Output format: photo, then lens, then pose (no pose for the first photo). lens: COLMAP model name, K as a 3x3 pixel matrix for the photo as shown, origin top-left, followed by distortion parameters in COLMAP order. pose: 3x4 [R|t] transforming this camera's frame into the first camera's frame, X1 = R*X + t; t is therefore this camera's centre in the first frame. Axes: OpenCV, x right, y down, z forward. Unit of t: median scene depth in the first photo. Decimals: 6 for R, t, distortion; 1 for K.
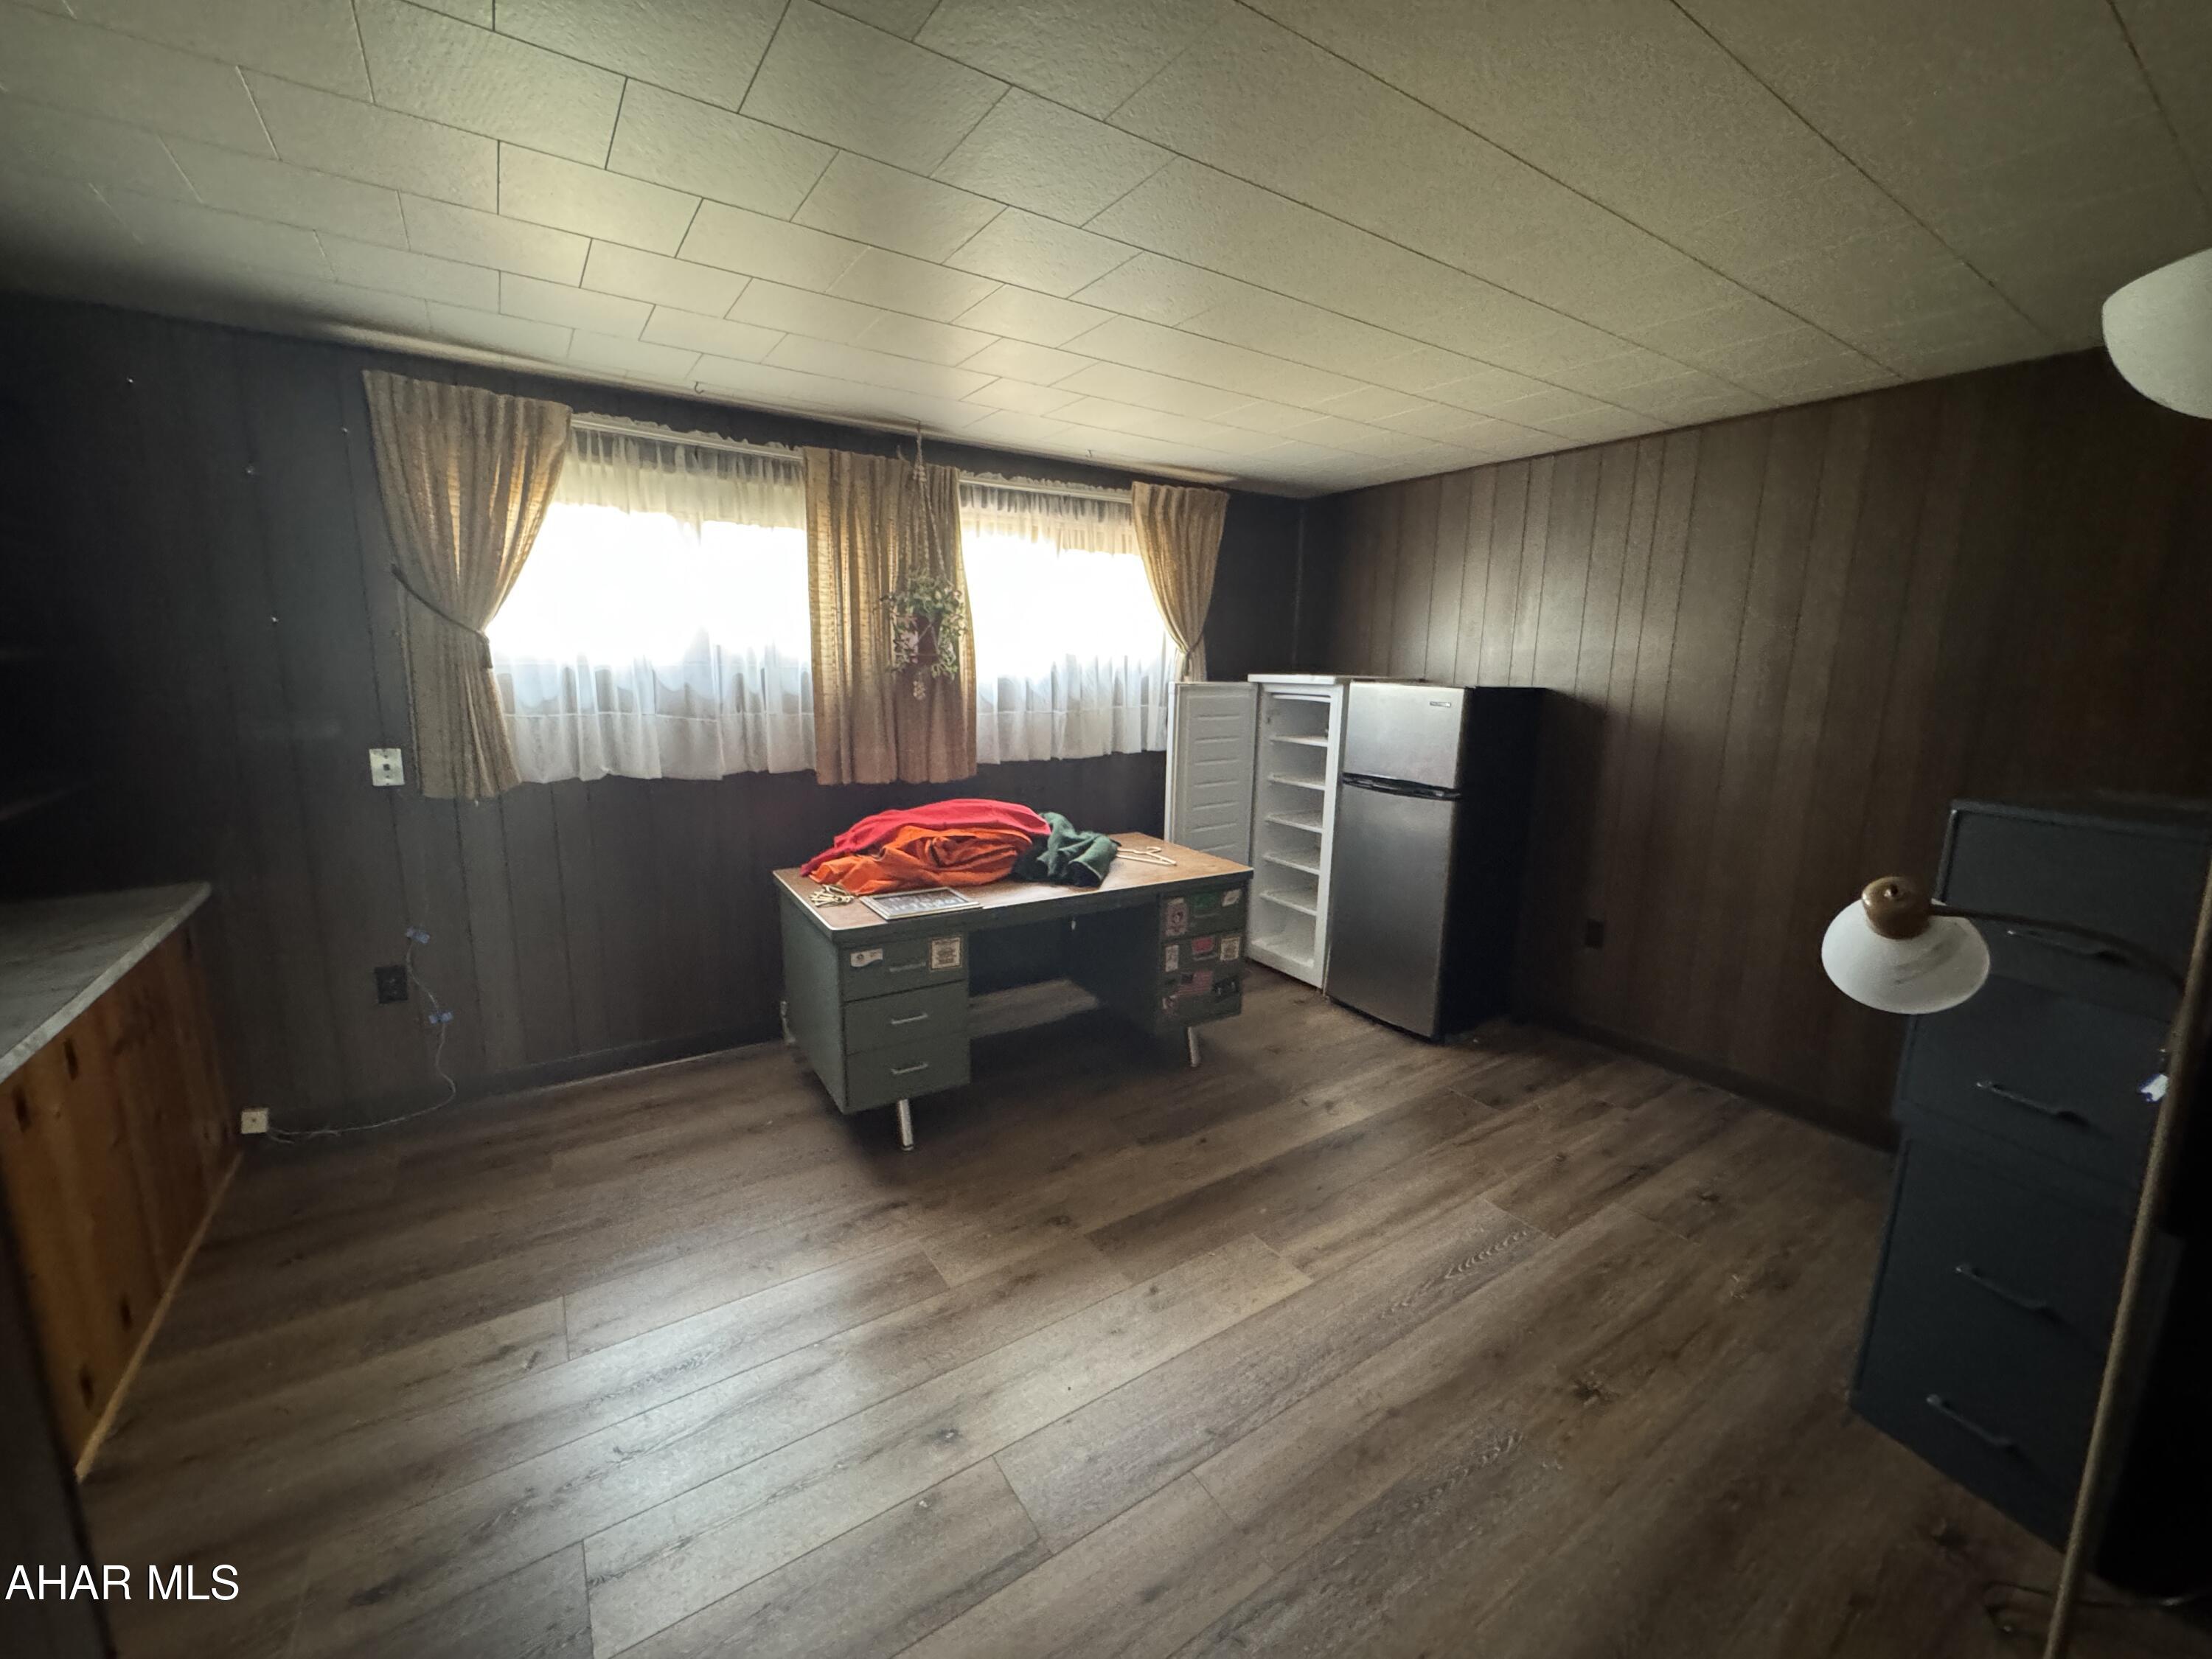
lens RADIAL K [[887.5, 0, 1105.6], [0, 887.5, 834.6], [0, 0, 1]] dist [-0.000069, 0.000867]
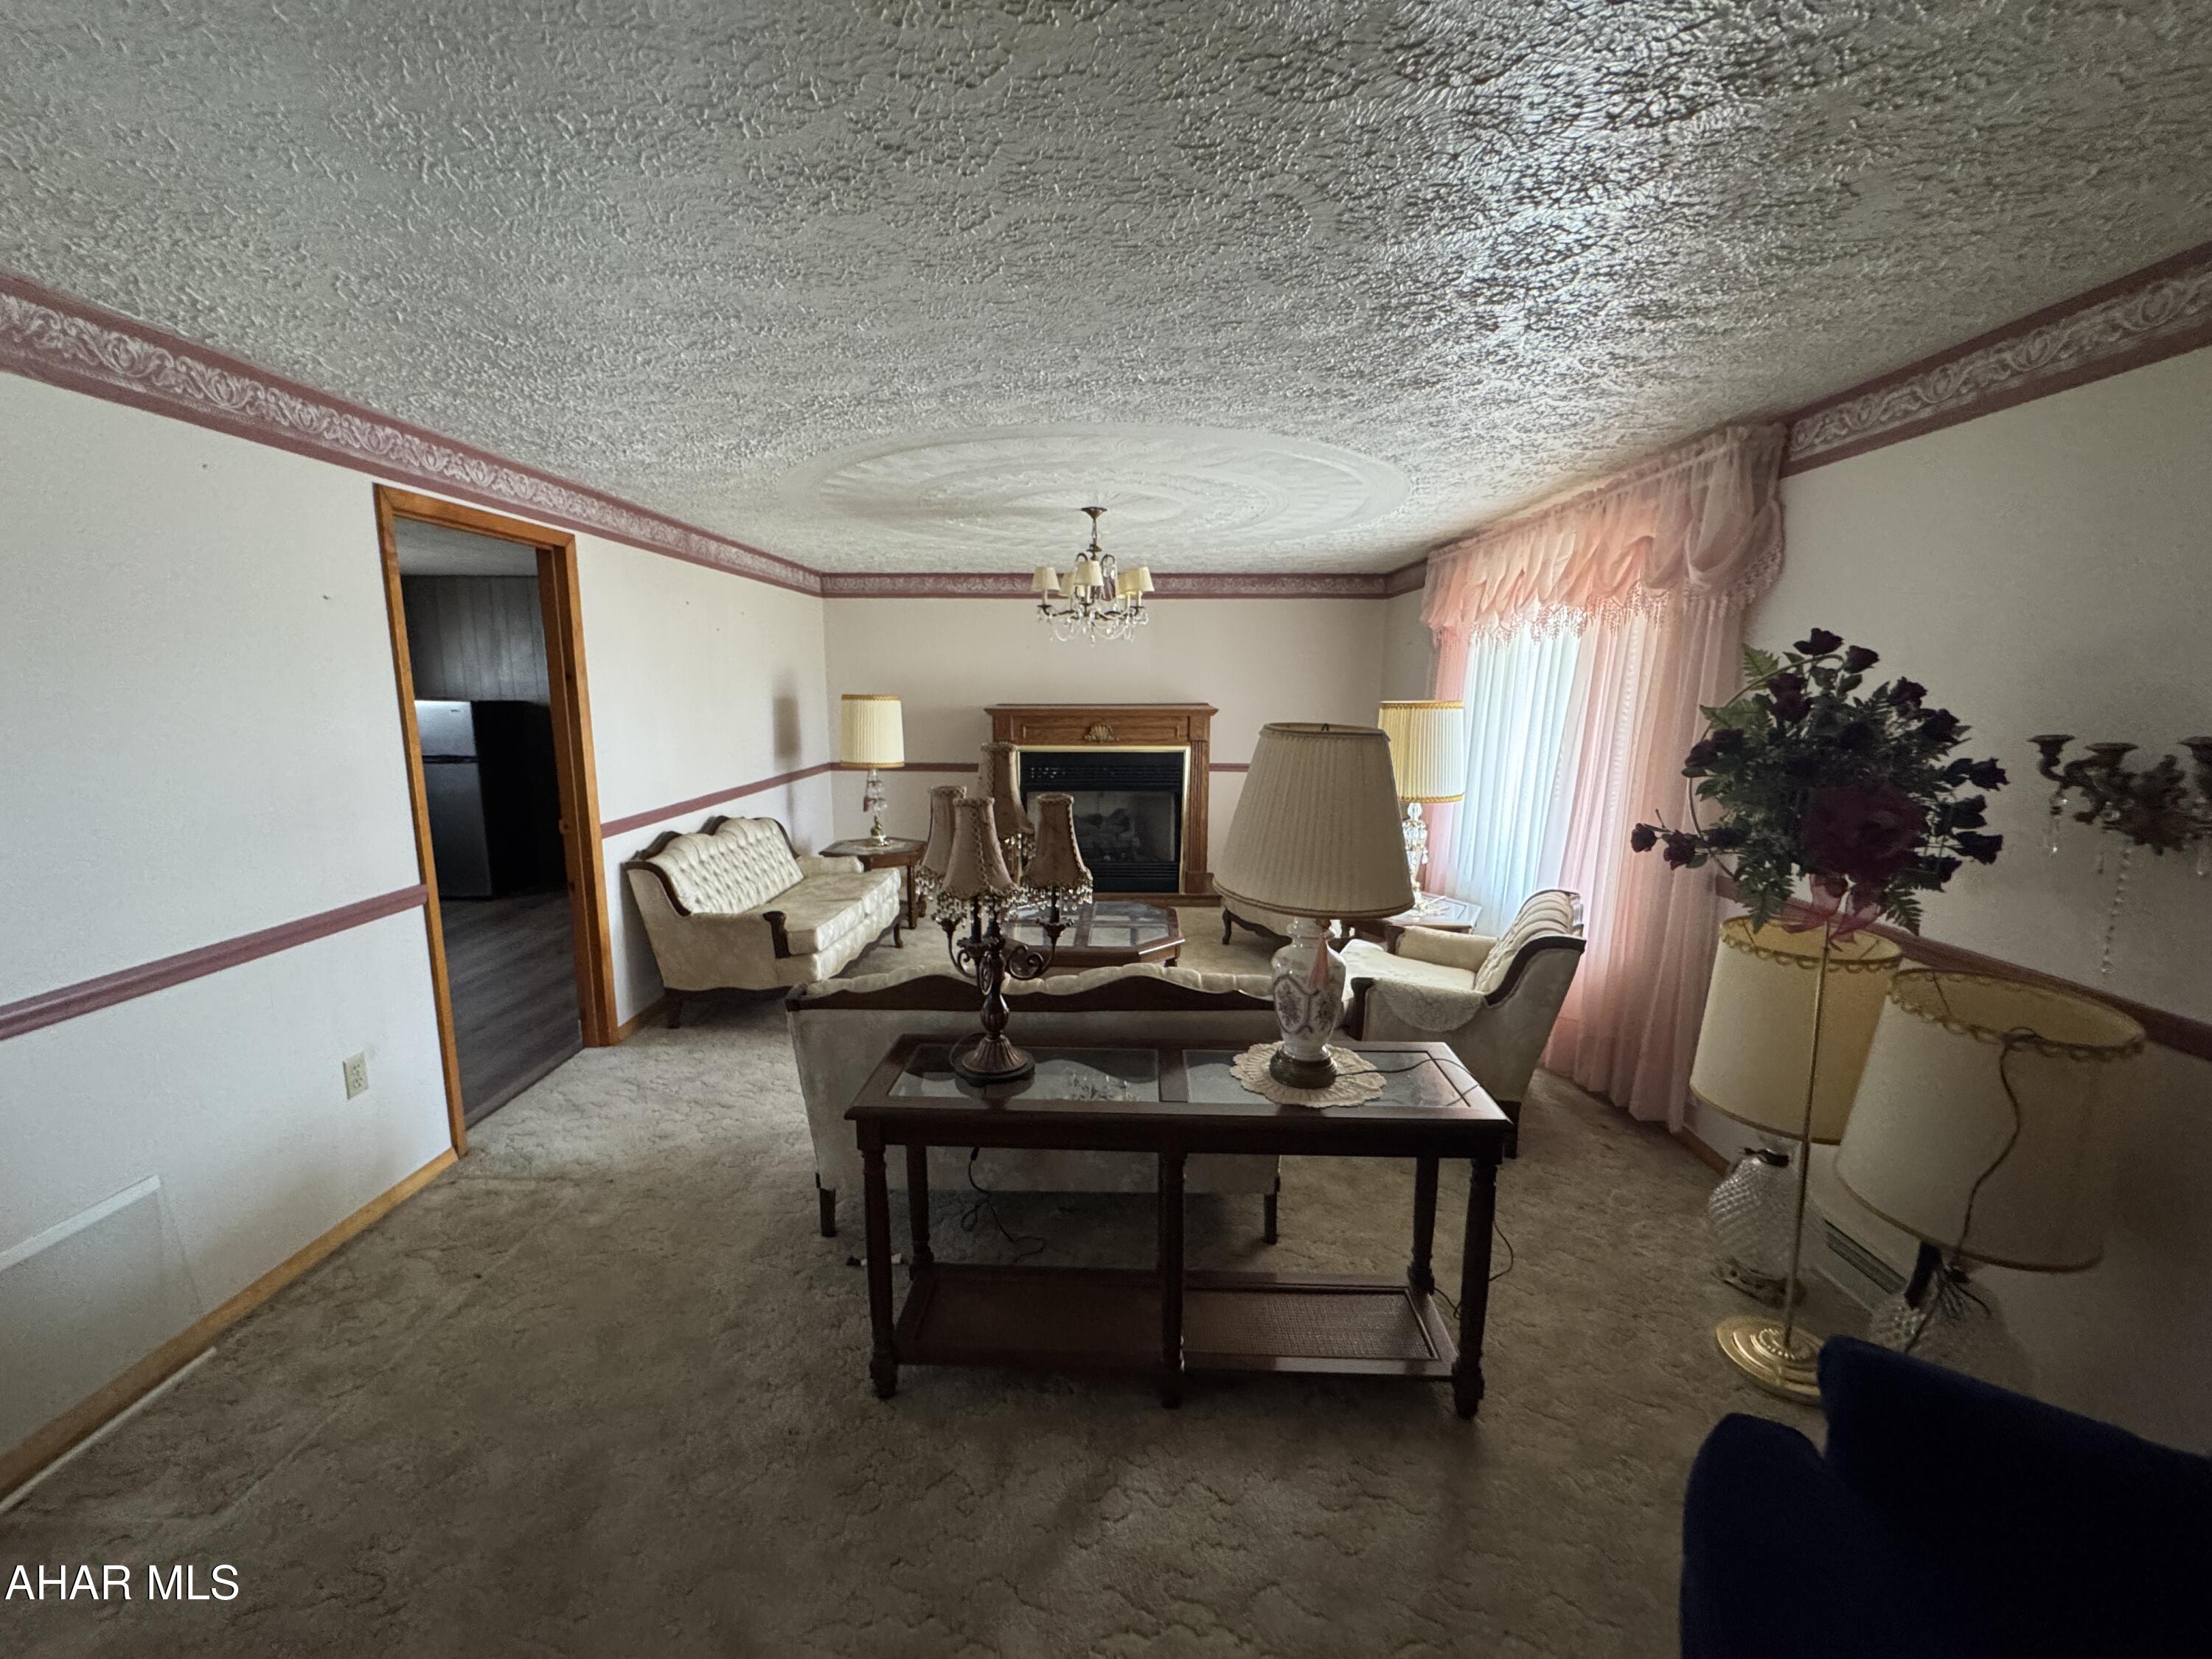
lens RADIAL K [[887.5, 0, 1109.1], [0, 887.5, 842.1], [0, 0, 1]] dist [-0.000069, 0.000867]
pose [[0.573996, -0.152223, 0.804585, -0.343193], [0.139791, 0.986362, 0.086886, 0.140573], [-0.806838, 0.062601, 0.587447, -1.068410]]
